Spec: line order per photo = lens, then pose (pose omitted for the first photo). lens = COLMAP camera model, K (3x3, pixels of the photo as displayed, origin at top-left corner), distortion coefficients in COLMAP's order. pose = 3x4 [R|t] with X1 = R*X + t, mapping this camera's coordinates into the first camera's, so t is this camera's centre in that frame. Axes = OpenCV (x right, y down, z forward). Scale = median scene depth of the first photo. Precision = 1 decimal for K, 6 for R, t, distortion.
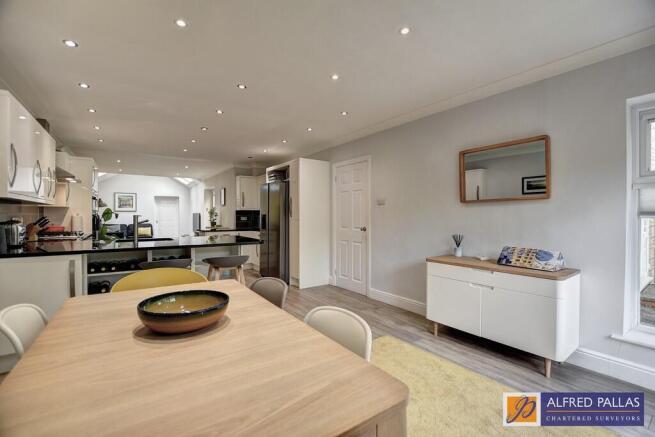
lens RADIAL K [[287.4, 0, 329.8], [0, 287.4, 216.2], [0, 0, 1]] dist [-0.030047, -0.000206]
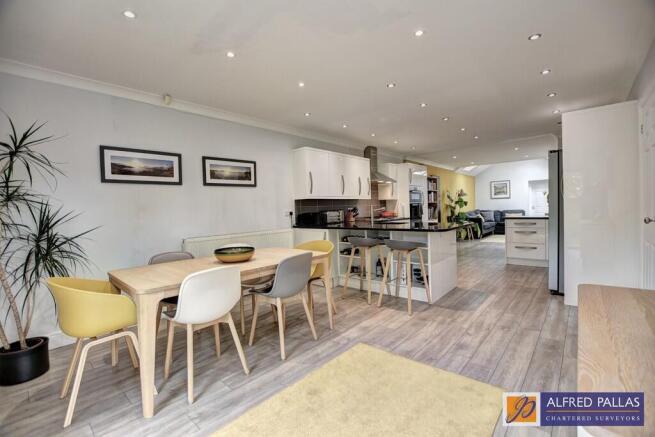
lens RADIAL K [[287.4, 0, 325.1], [0, 287.4, 216.8], [0, 0, 1]] dist [-0.030047, -0.000206]
pose [[0.204227, 0.021794, -0.978681, 0.203257], [0.031187, 0.999100, 0.028757, 0.001251], [0.978427, -0.036395, 0.203363, 0.143576]]
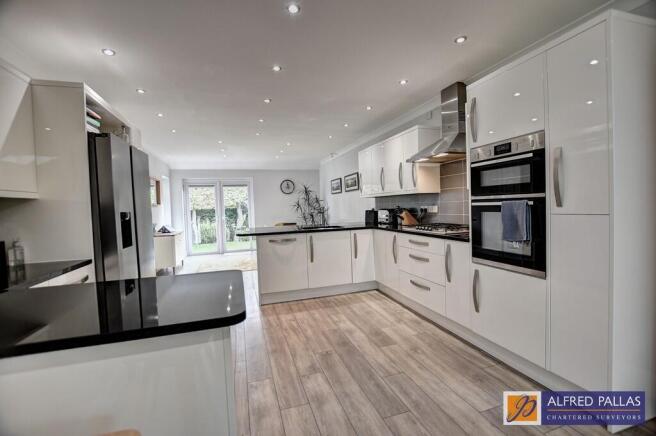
lens RADIAL K [[287.9, 0, 331.7], [0, 287.9, 217.9], [0, 0, 1]] dist [-0.030047, -0.000206]
pose [[-0.952298, 0.016865, 0.304702, -0.353519], [0.031513, 0.998569, 0.043218, -0.002806], [-0.303537, 0.050758, -0.951467, 0.717638]]
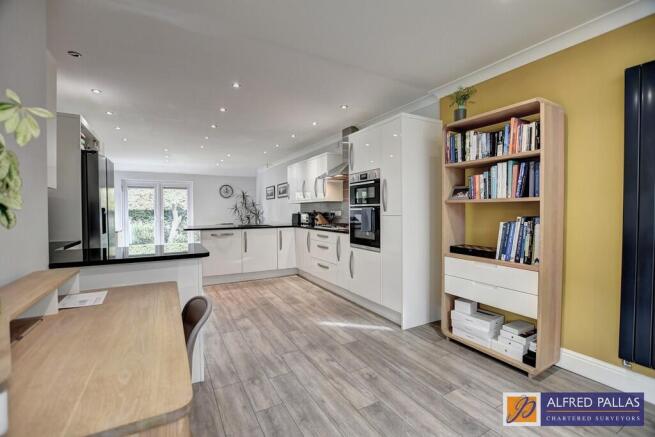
lens RADIAL K [[287.4, 0, 329.5], [0, 287.4, 214.1], [0, 0, 1]] dist [-0.030047, -0.000206]
pose [[-0.994105, 0.001805, 0.108404, -0.405018], [0.003287, 0.999903, 0.013501, 0.000508], [-0.108369, 0.013777, -0.994015, 0.830730]]
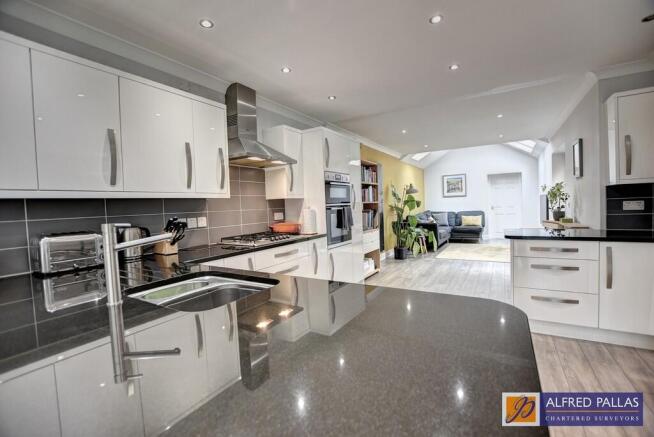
lens RADIAL K [[290.0, 0, 329.9], [0, 290.0, 216.8], [0, 0, 1]] dist [-0.030348, 0.003136]
pose [[0.394997, 0.022077, -0.918417, -0.078454], [0.037493, 0.998491, 0.040127, -0.005079], [0.917917, -0.050284, 0.393573, 0.333031]]
